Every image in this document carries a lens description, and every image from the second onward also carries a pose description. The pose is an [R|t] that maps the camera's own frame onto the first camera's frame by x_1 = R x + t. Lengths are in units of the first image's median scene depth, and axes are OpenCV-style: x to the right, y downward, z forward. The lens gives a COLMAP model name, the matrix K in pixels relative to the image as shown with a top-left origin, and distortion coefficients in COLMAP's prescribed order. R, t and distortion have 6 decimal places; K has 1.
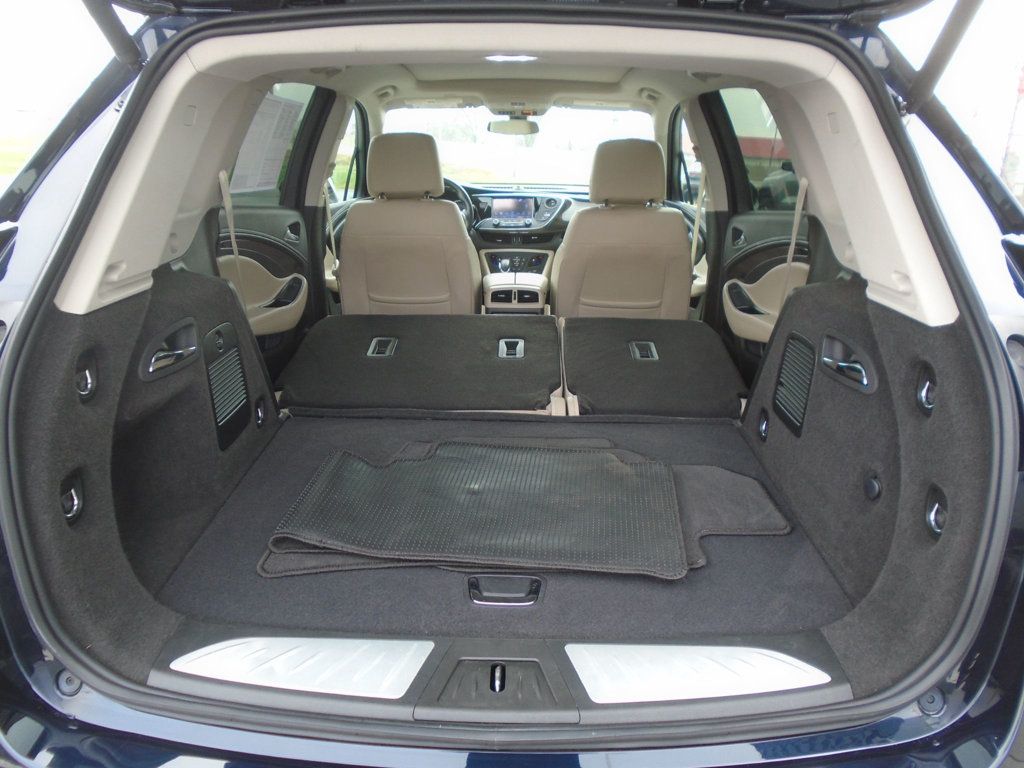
lens RADIAL K [[783.9, 0, 512.3], [0, 783.9, 383.3], [0, 0, 1]] dist [-0.012103, -0.005636]
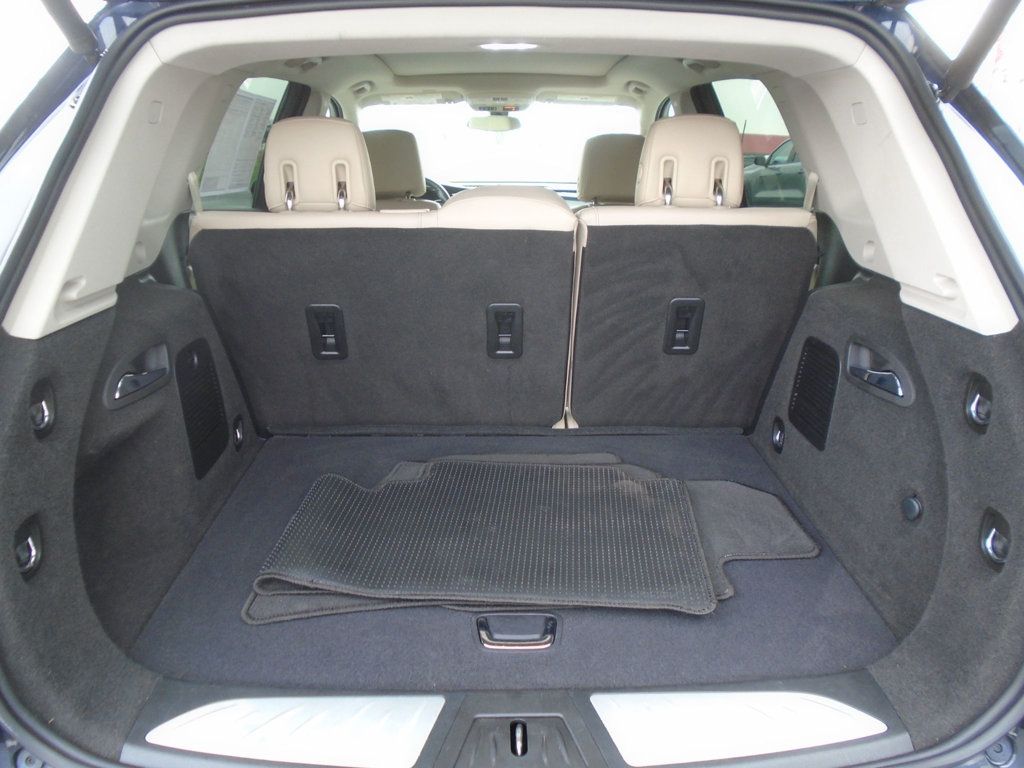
lens RADIAL K [[783.9, 0, 512.7], [0, 783.9, 383.9], [0, 0, 1]] dist [-0.012103, -0.005636]
pose [[0.999288, -0.020156, 0.031906, -0.037089], [0.020031, 0.999790, 0.004223, -0.025961], [-0.031984, -0.003580, 0.999482, 0.089745]]
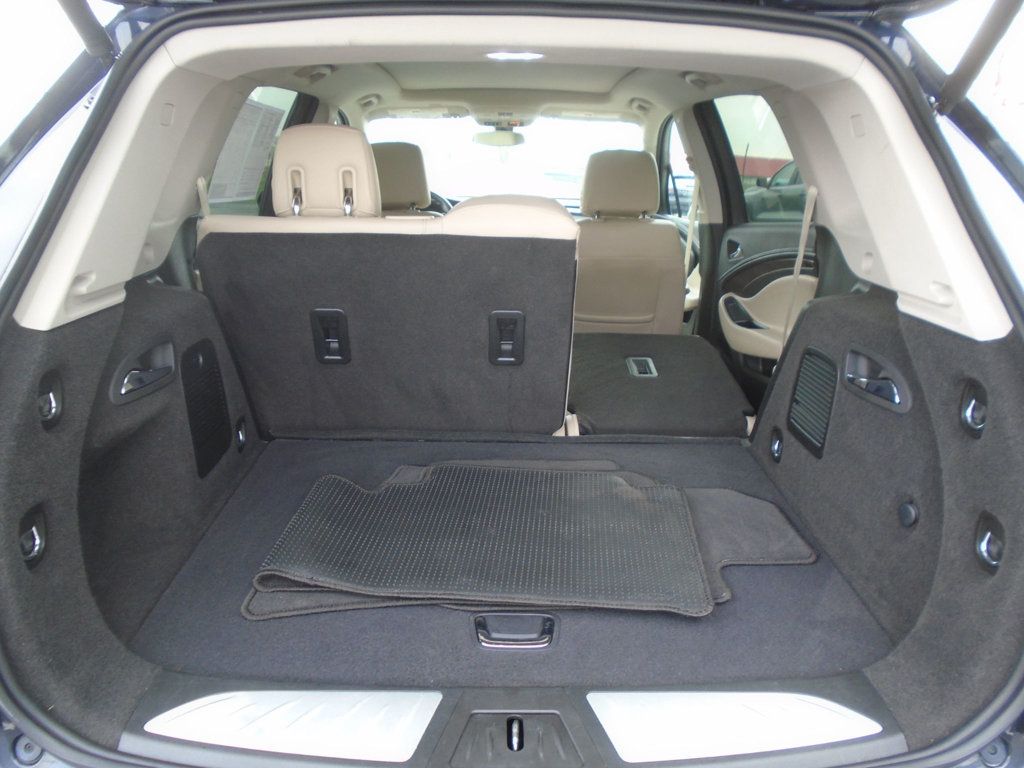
lens RADIAL K [[783.9, 0, 513.0], [0, 783.9, 383.0], [0, 0, 1]] dist [-0.012103, -0.005636]
pose [[0.999483, -0.004905, 0.031775, -0.038497], [0.005538, 0.999787, -0.019862, -0.006434], [-0.031671, 0.020027, 0.999298, 0.078791]]
